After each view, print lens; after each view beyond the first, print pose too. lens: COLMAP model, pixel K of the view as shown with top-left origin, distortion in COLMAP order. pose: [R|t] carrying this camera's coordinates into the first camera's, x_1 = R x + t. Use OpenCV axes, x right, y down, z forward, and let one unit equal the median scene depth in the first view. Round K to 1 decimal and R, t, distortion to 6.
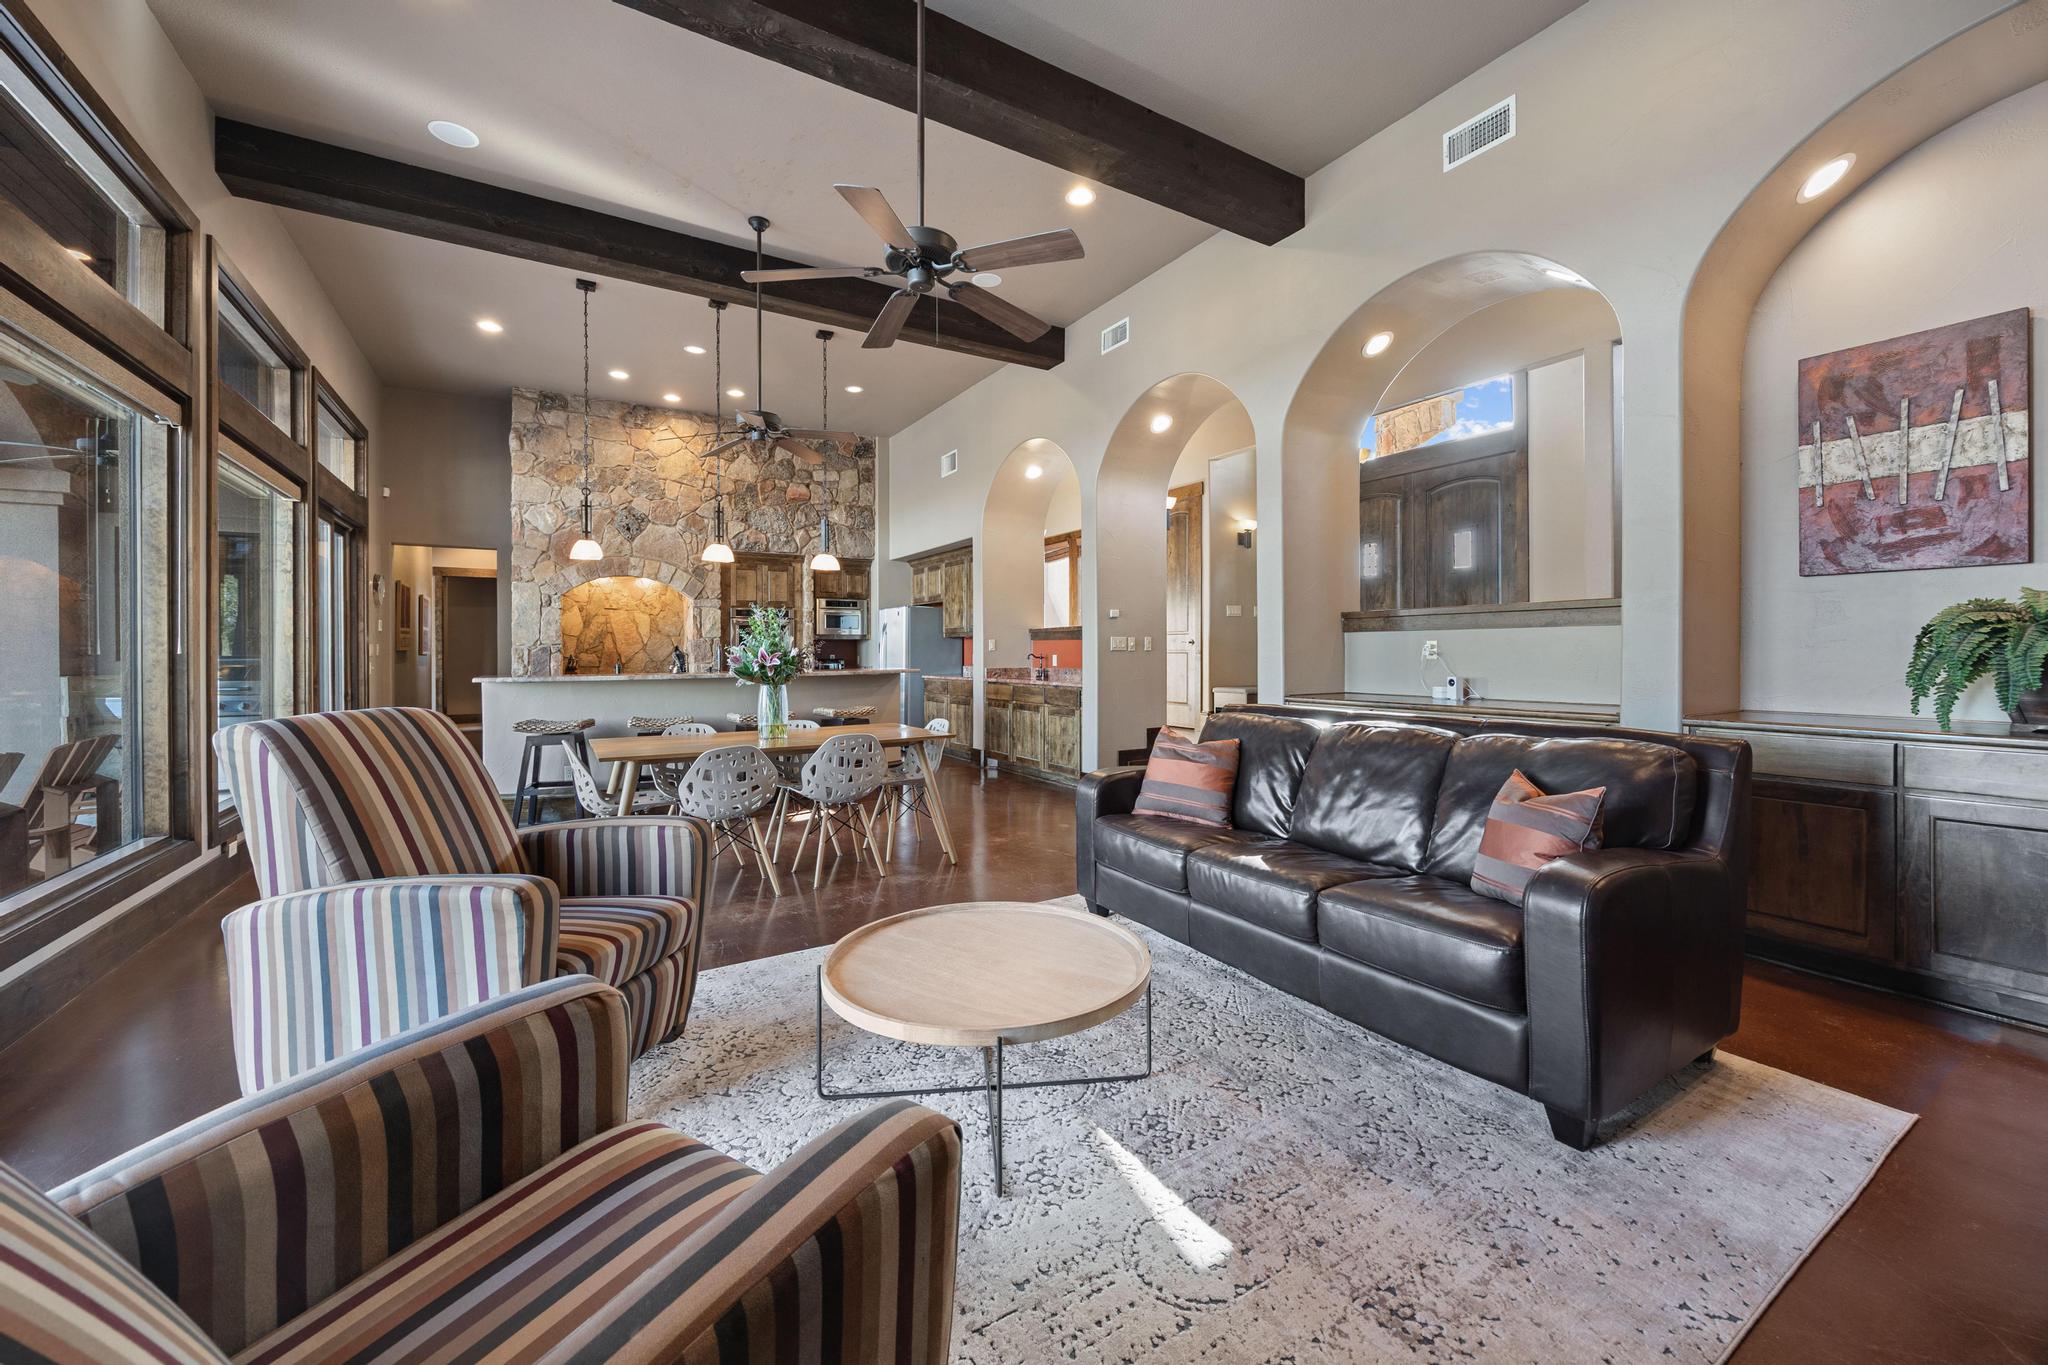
lens RADIAL K [[782.6, 0, 1023.1], [0, 782.6, 653.4], [0, 0, 1]] dist [-0.001367, -0.000274]
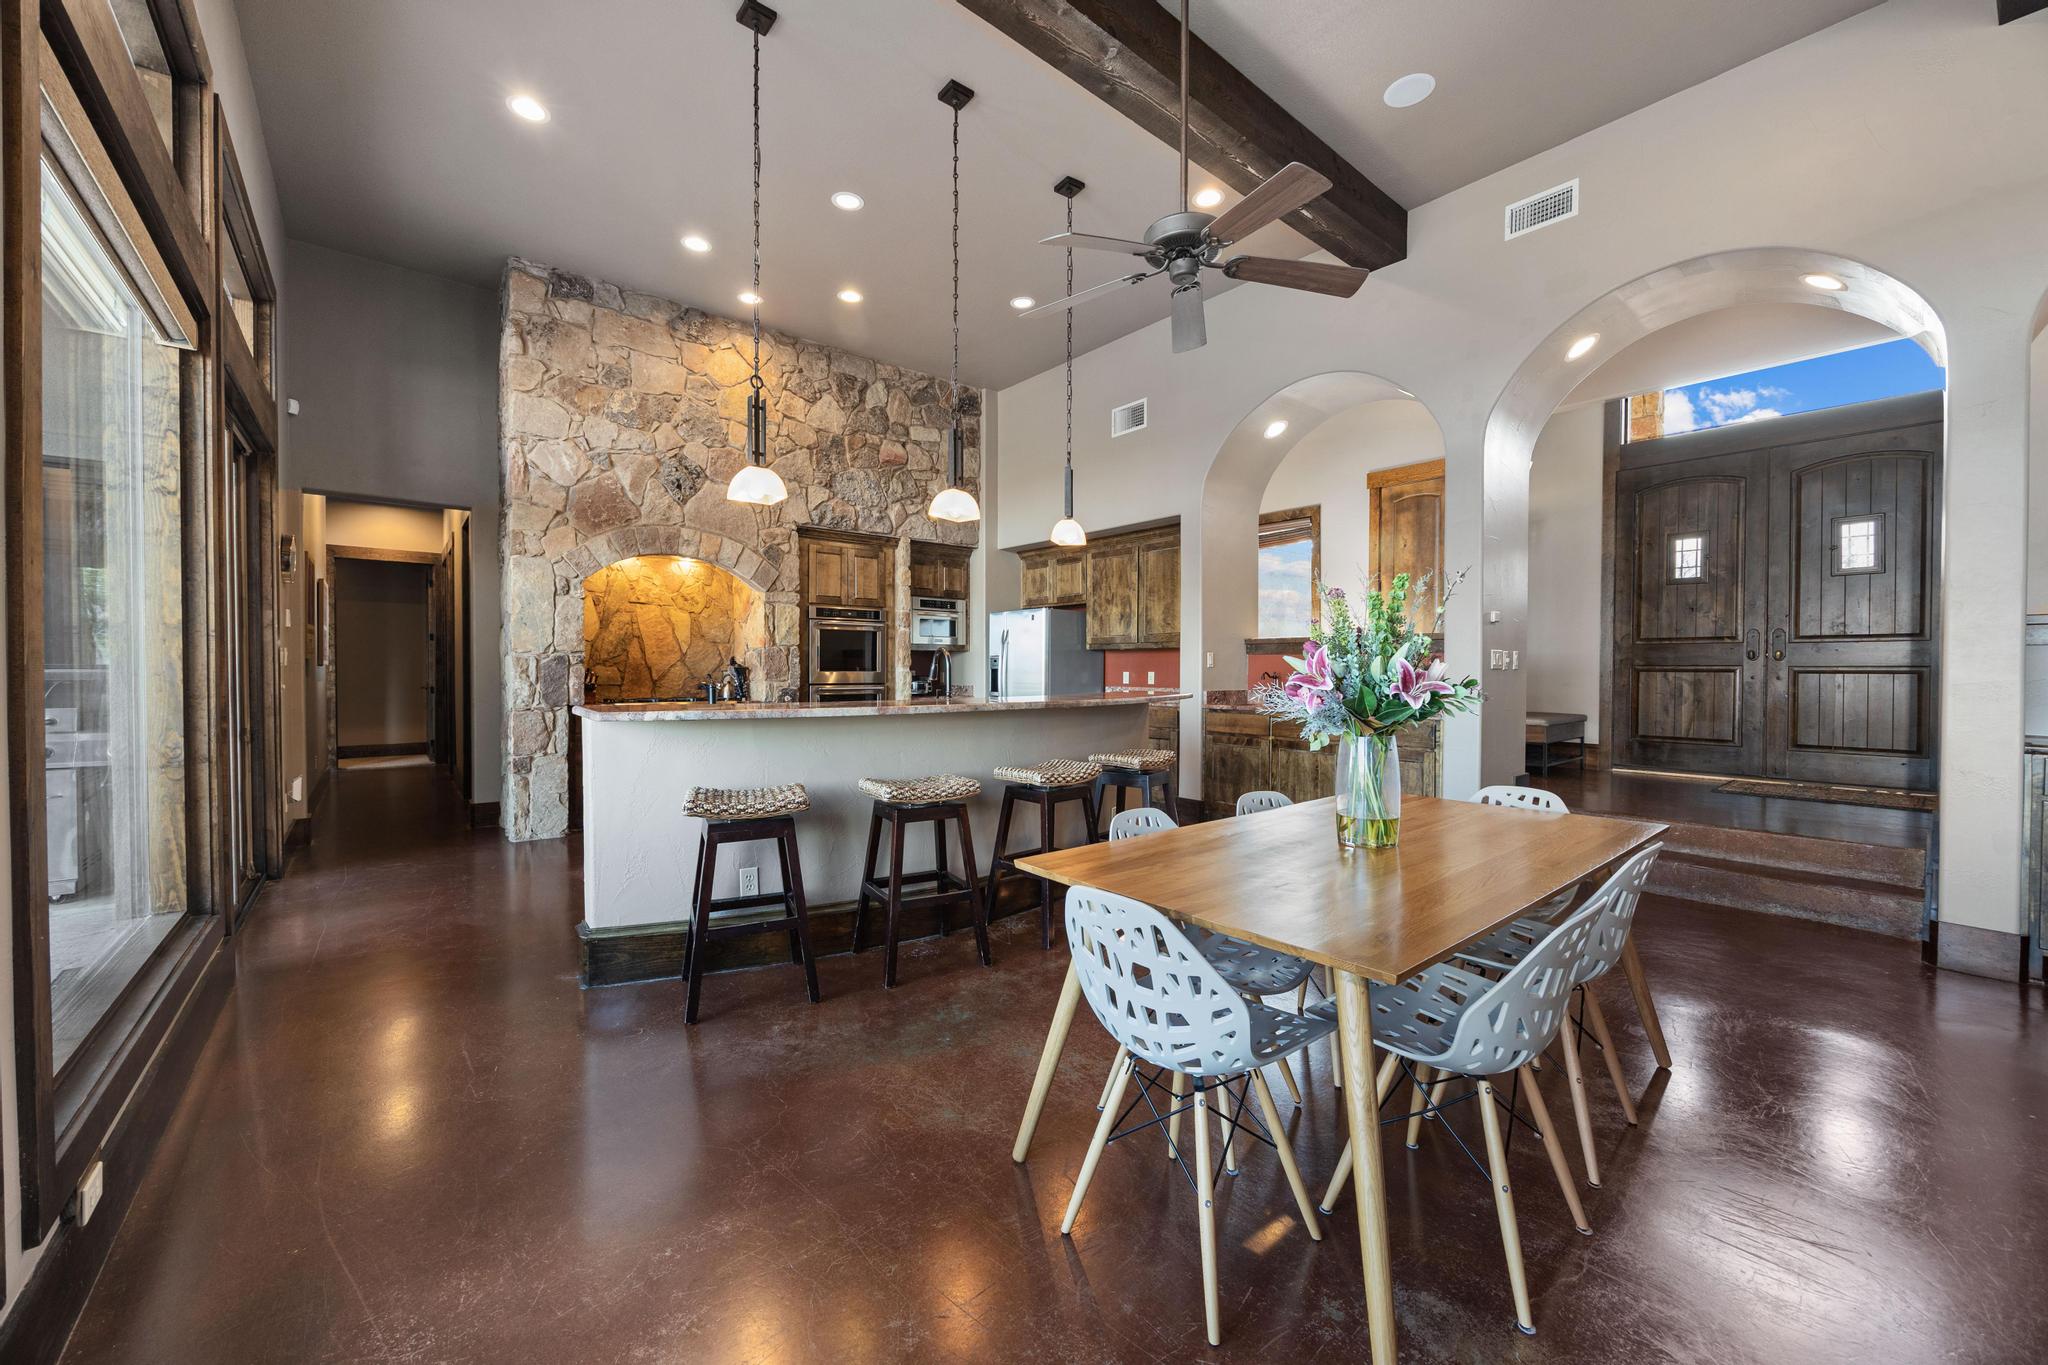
lens RADIAL K [[782.6, 0, 1036.0], [0, 782.6, 683.9], [0, 0, 1]] dist [-0.001367, -0.000274]
pose [[0.989308, 0.005691, 0.145732, -0.289438], [-0.008017, 0.999850, 0.015380, 0.002118], [-0.145622, -0.016384, 0.989205, 0.265012]]
